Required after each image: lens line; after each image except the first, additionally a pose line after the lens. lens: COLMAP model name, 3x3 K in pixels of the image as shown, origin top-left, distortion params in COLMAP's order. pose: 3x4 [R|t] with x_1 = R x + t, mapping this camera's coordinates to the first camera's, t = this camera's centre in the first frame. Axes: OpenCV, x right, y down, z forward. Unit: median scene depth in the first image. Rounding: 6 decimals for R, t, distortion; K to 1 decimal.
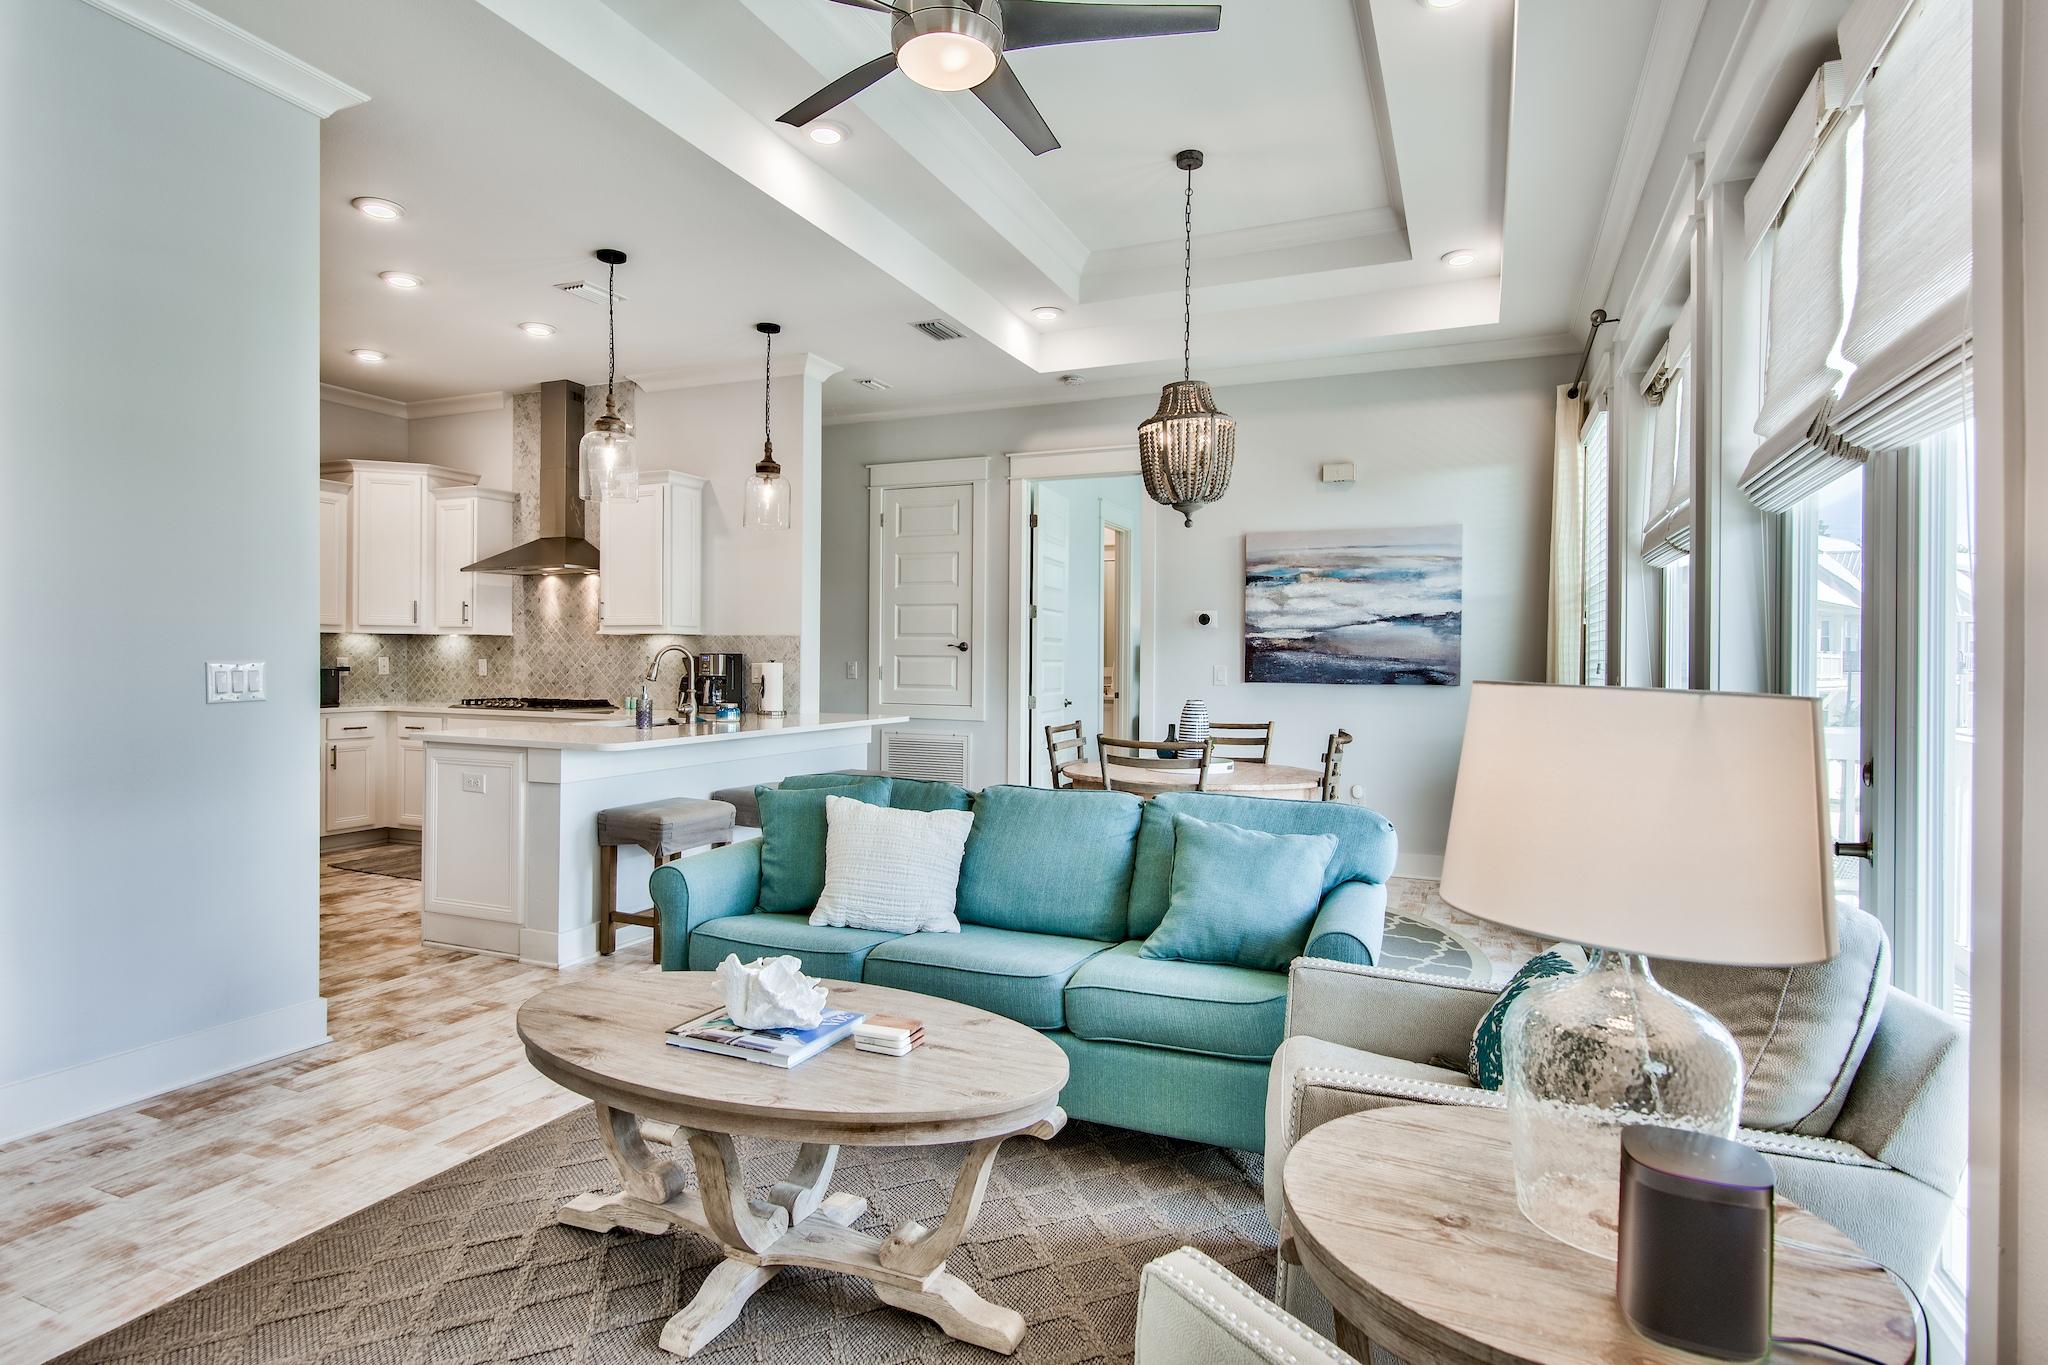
lens RADIAL K [[1086.2, 0, 992.2], [0, 1086.2, 663.4], [0, 0, 1]] dist [0.000967, -0.000761]
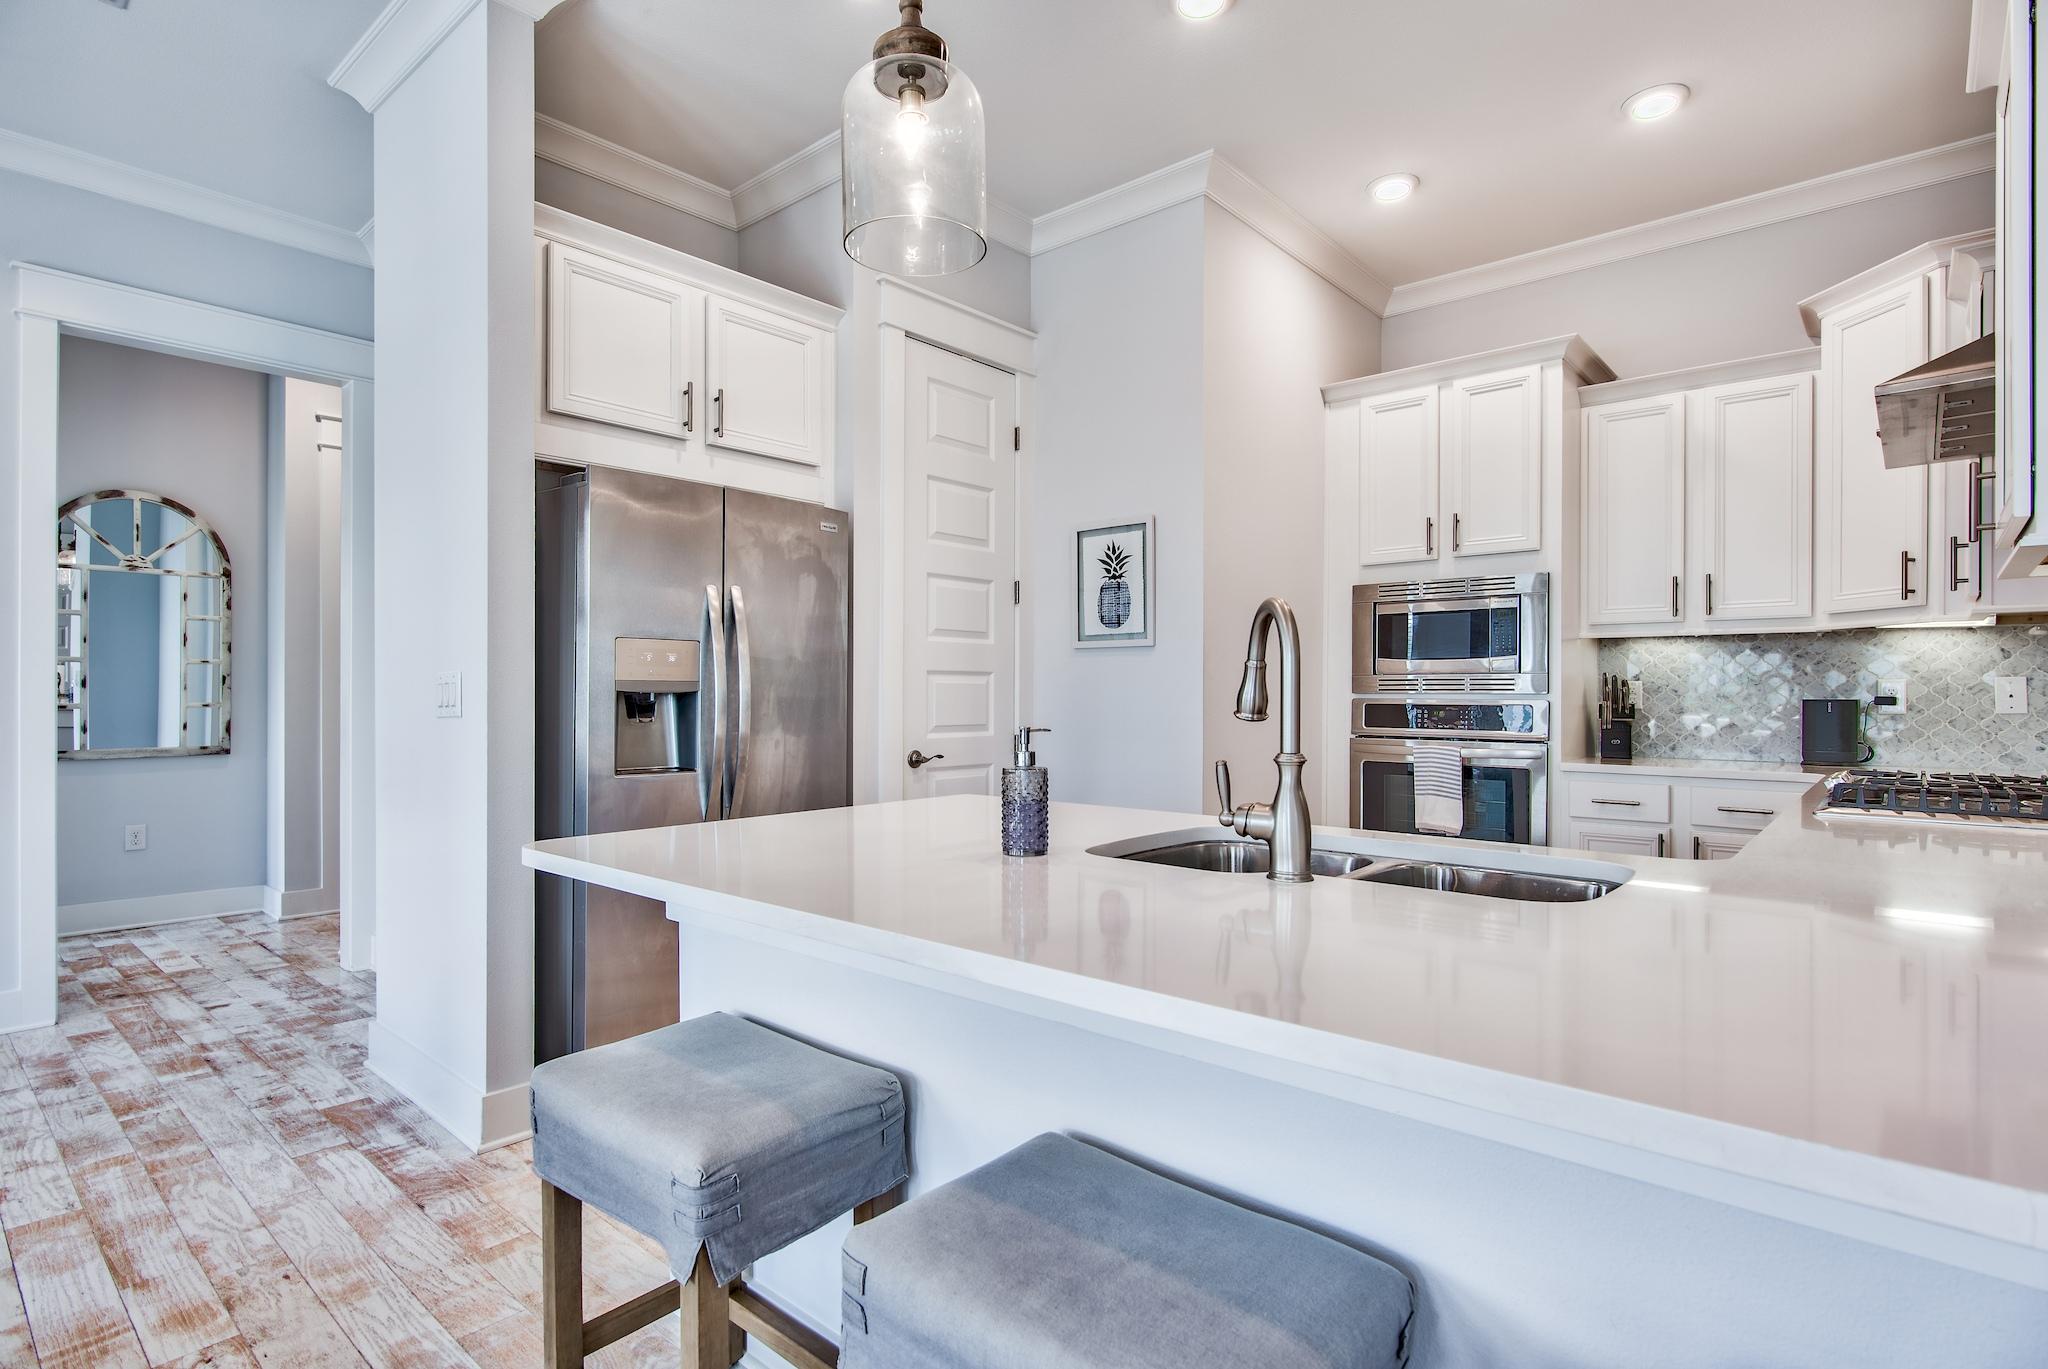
lens RADIAL K [[1020.1, 0, 1015.3], [0, 1020.1, 696.0], [0, 0, 1]] dist [-0.002910, -0.000958]
pose [[-0.294943, -0.005830, -0.955497, -0.009714], [-0.006823, 0.999969, -0.003996, 0.009399], [0.955491, 0.005341, -0.294973, 0.885424]]
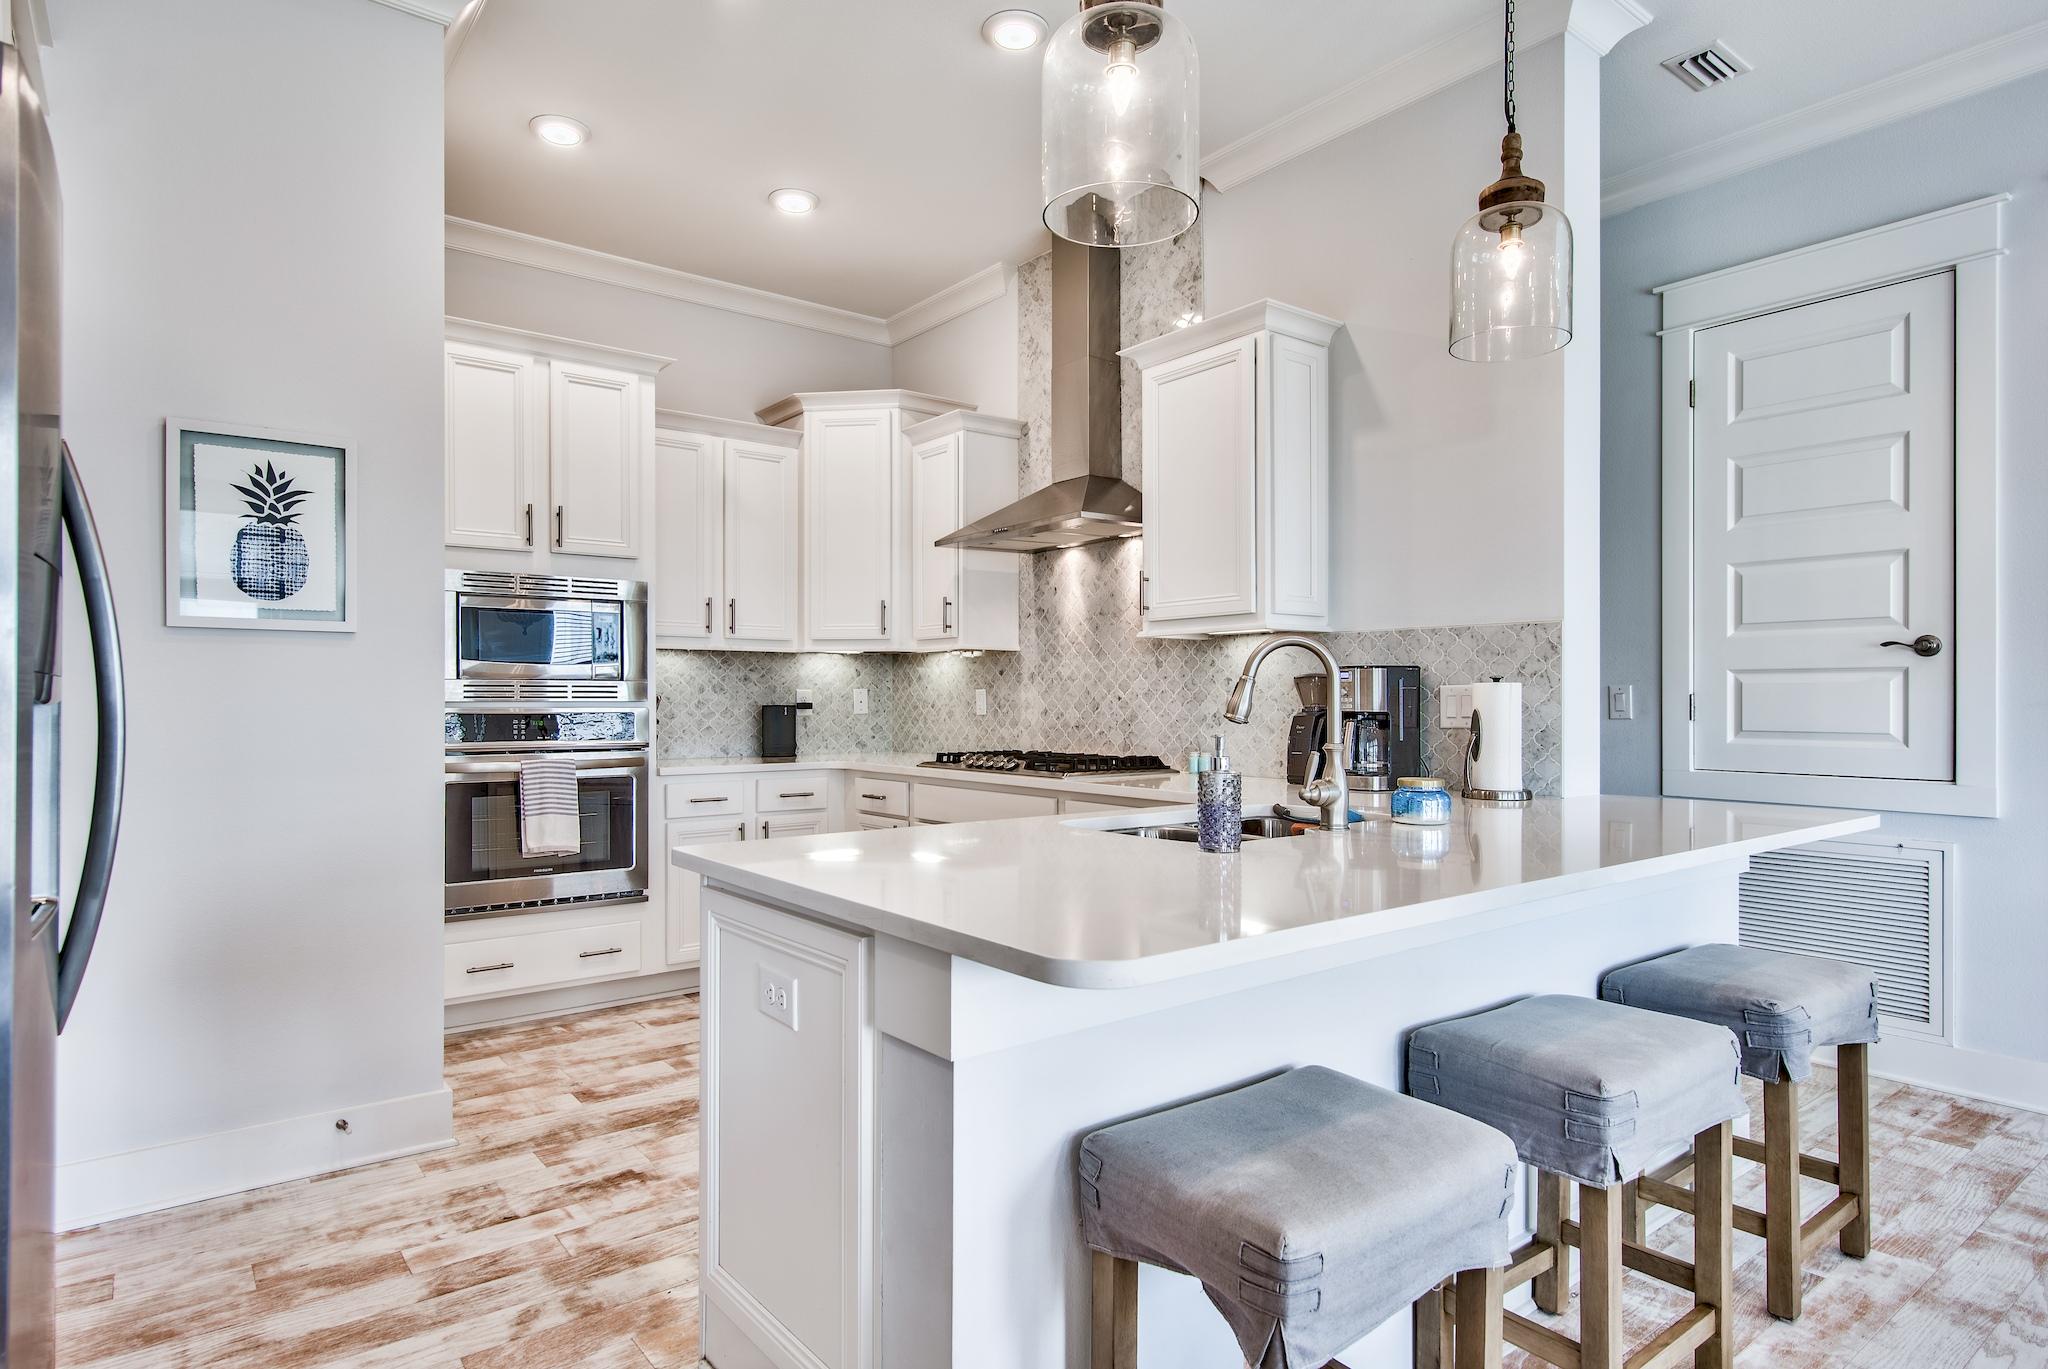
lens RADIAL K [[1133.9, 0, 1017.9], [0, 1133.9, 698.9], [0, 0, 1]] dist [0.004714, 0.000765]
pose [[0.881622, -0.009542, -0.471860, -0.160305], [0.006670, 0.999948, -0.007757, 0.008760], [0.471909, 0.003691, 0.881640, 0.507016]]
